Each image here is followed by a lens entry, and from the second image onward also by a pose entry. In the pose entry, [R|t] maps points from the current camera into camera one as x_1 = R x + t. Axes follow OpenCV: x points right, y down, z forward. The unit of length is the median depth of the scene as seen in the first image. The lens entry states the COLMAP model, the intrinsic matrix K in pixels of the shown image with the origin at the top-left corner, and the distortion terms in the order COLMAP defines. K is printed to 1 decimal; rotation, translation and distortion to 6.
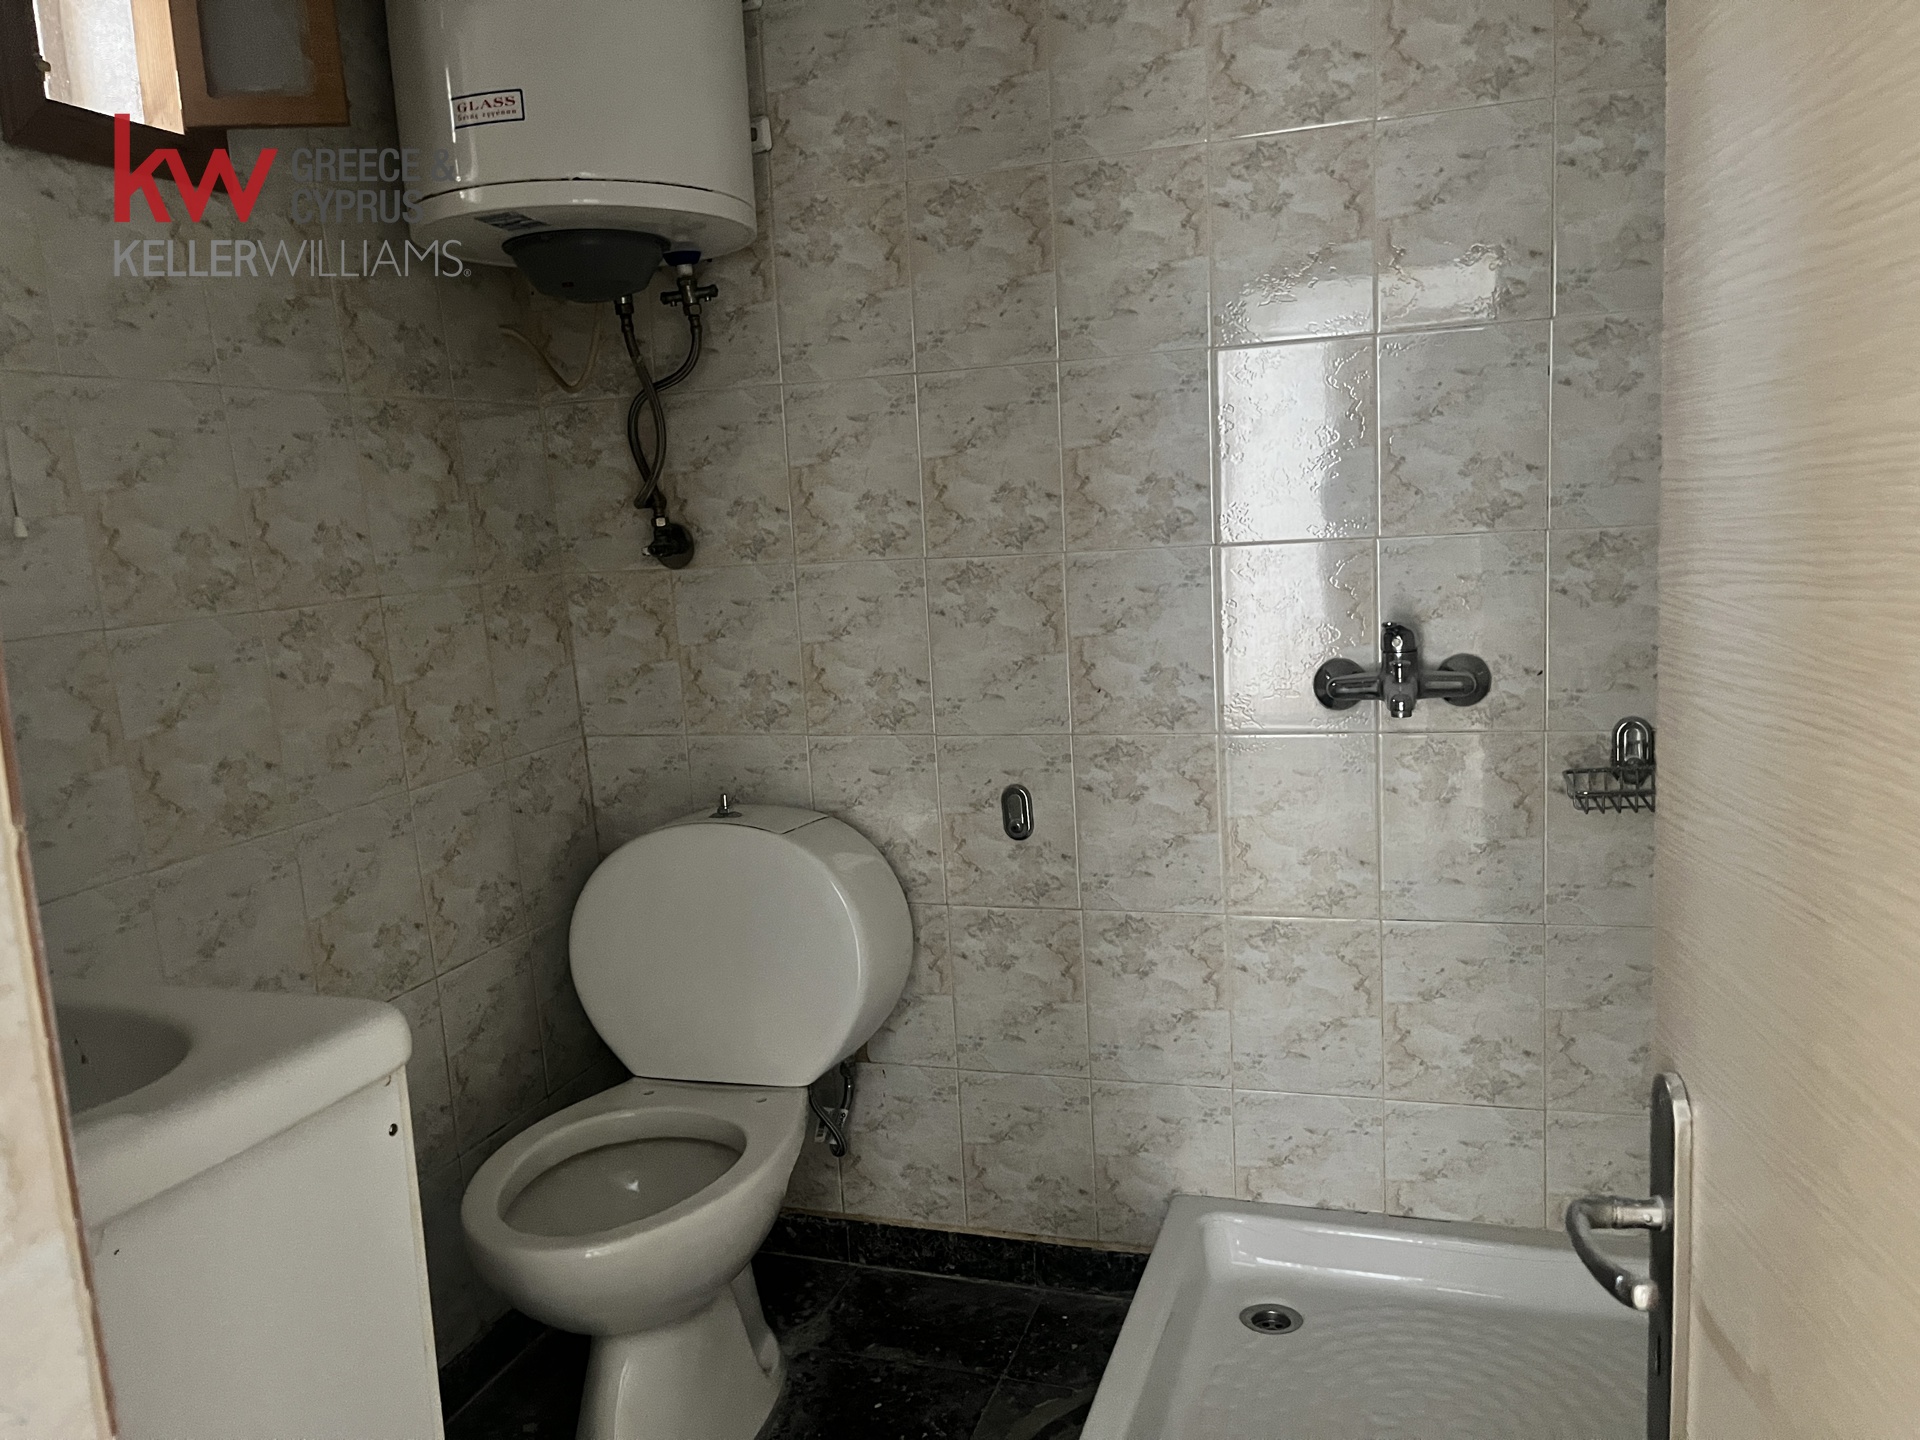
lens RADIAL K [[1456.8, 0, 952.1], [0, 1456.8, 722.2], [0, 0, 1]] dist [0.098798, -0.100957]
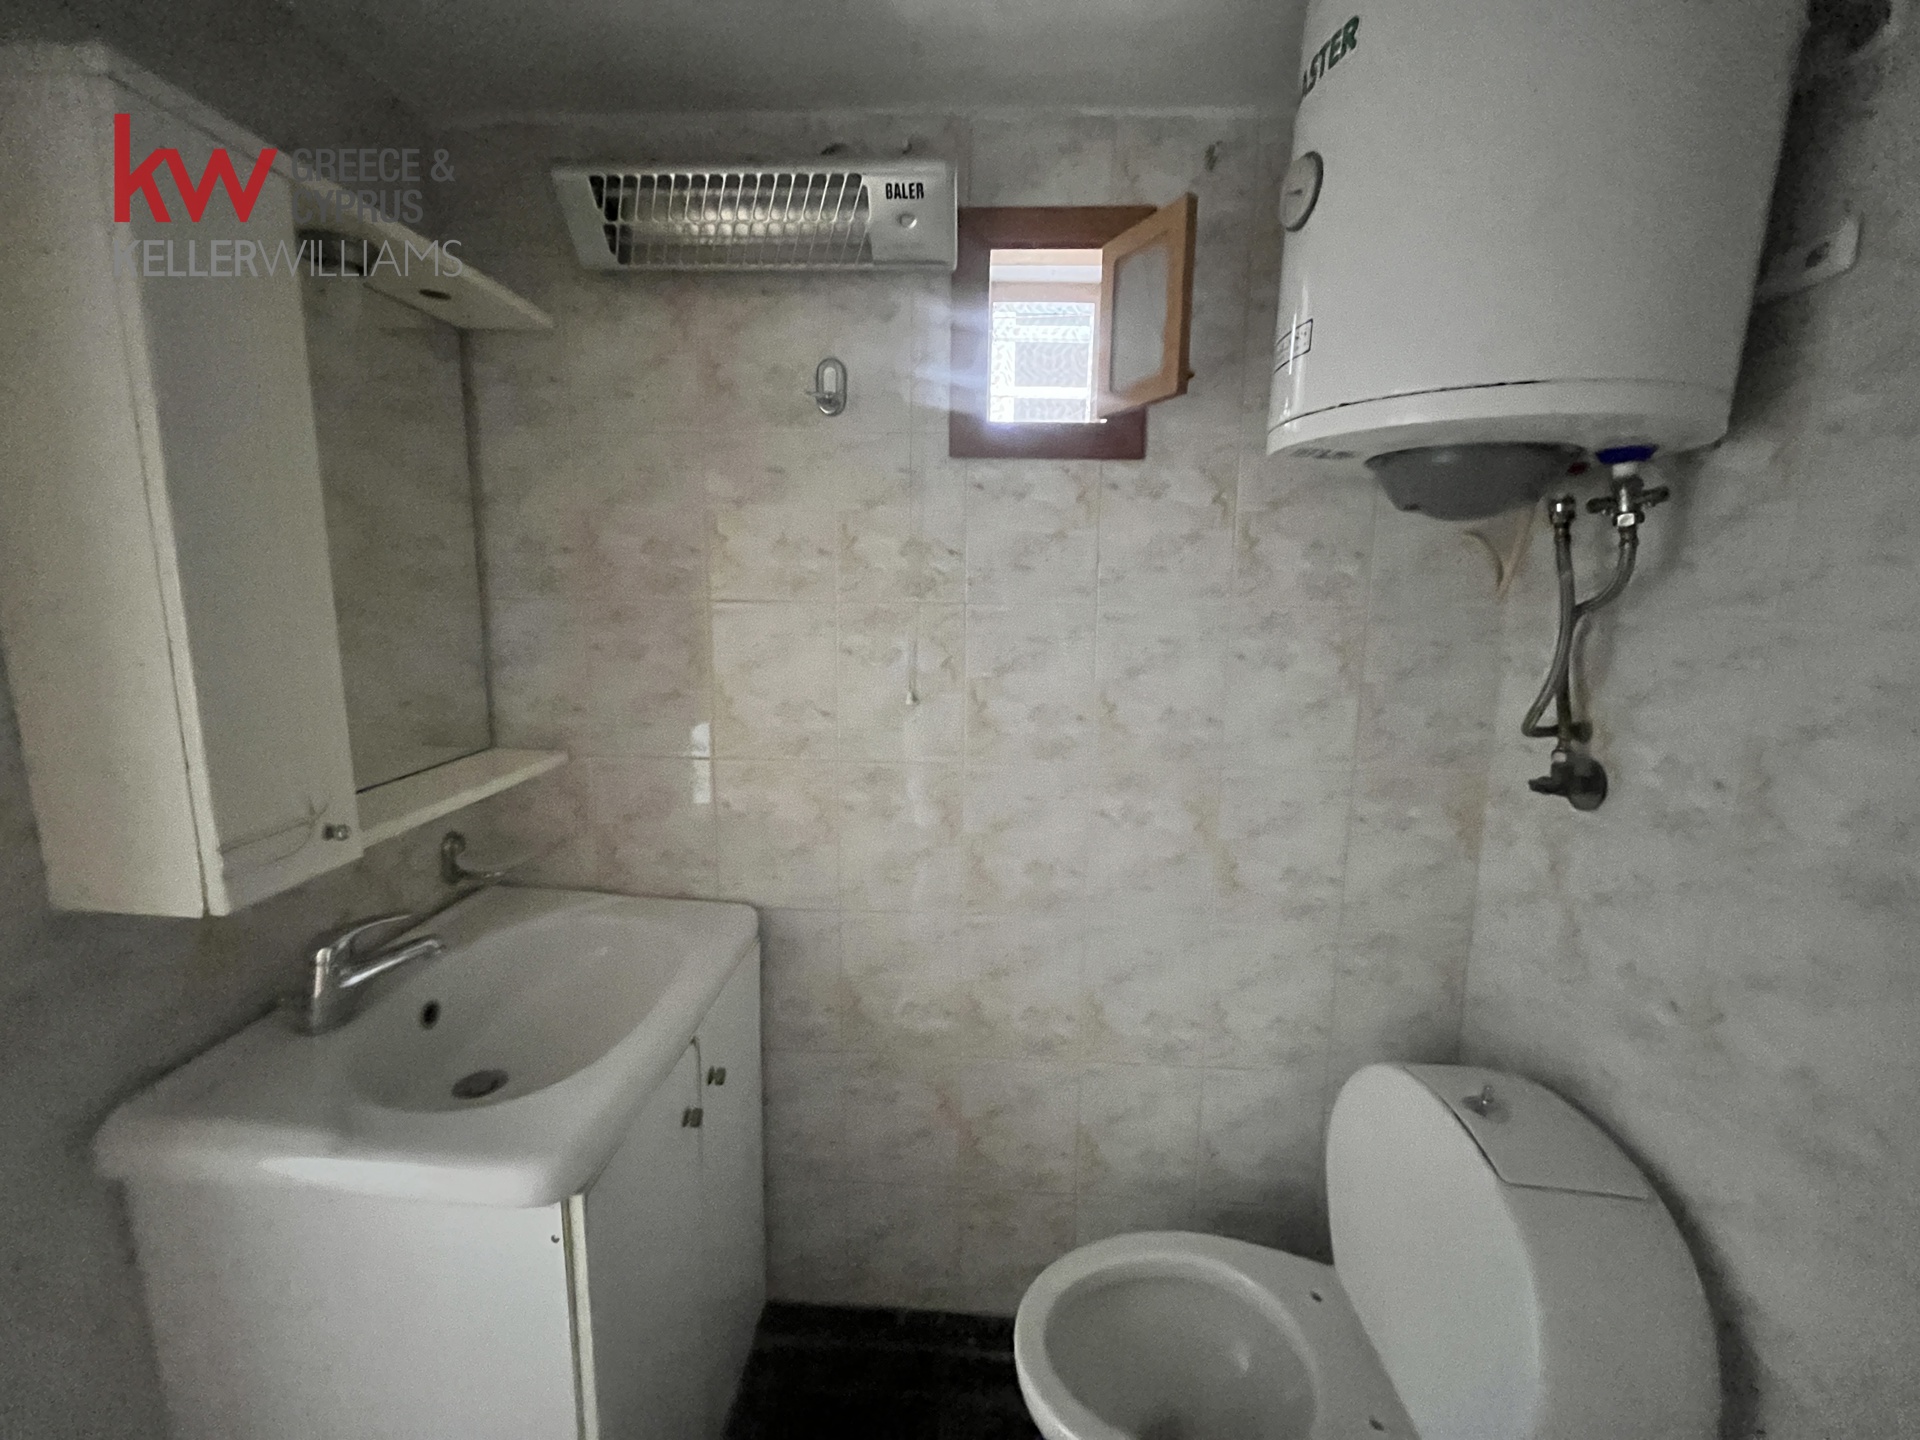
lens RADIAL K [[768.1, 0, 955.4], [0, 768.1, 719.1], [0, 0, 1]] dist [0.021946, -0.000372]
pose [[0.276721, 0.234019, -0.932020, 0.131821], [-0.173984, 0.966066, 0.190911, -0.195942], [0.945069, 0.109327, 0.308046, 0.550429]]
